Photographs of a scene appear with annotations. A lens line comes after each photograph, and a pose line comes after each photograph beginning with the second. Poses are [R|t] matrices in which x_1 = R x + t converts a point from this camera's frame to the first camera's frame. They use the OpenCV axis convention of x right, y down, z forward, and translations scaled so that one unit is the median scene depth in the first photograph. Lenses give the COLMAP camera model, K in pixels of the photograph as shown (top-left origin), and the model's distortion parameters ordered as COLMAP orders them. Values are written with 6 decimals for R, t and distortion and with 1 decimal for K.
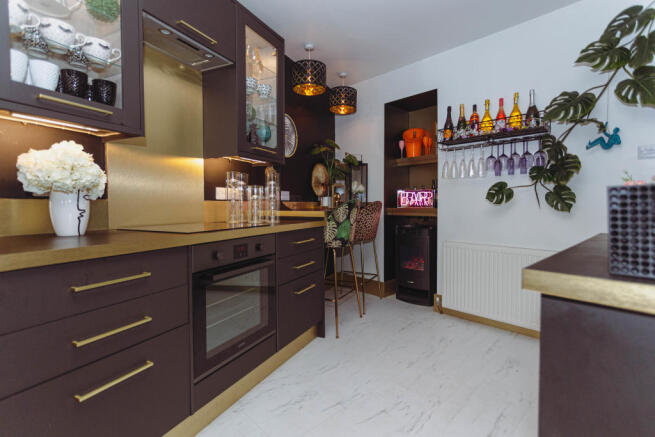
lens RADIAL K [[320.0, 0, 327.5], [0, 320.0, 218.5], [0, 0, 1]] dist [-0.000146, 0.000004]
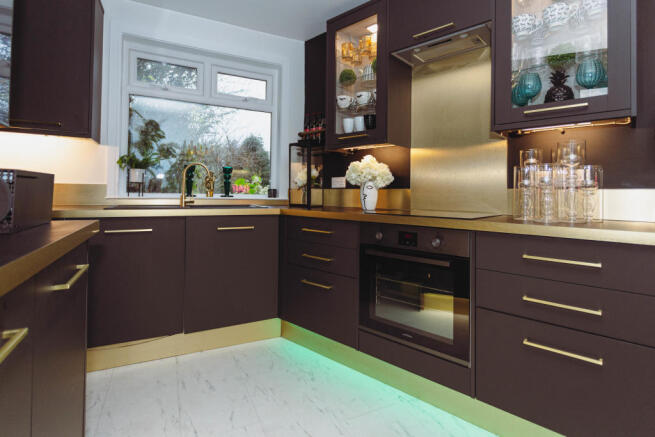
lens RADIAL K [[322.2, 0, 326.7], [0, 322.2, 192.4], [0, 0, 1]] dist [0.000430, 0.000087]
pose [[-0.282744, -0.002963, -0.959191, 0.836801], [-0.048385, 0.998766, 0.011177, -0.045222], [0.957974, 0.049571, -0.282538, 1.149788]]
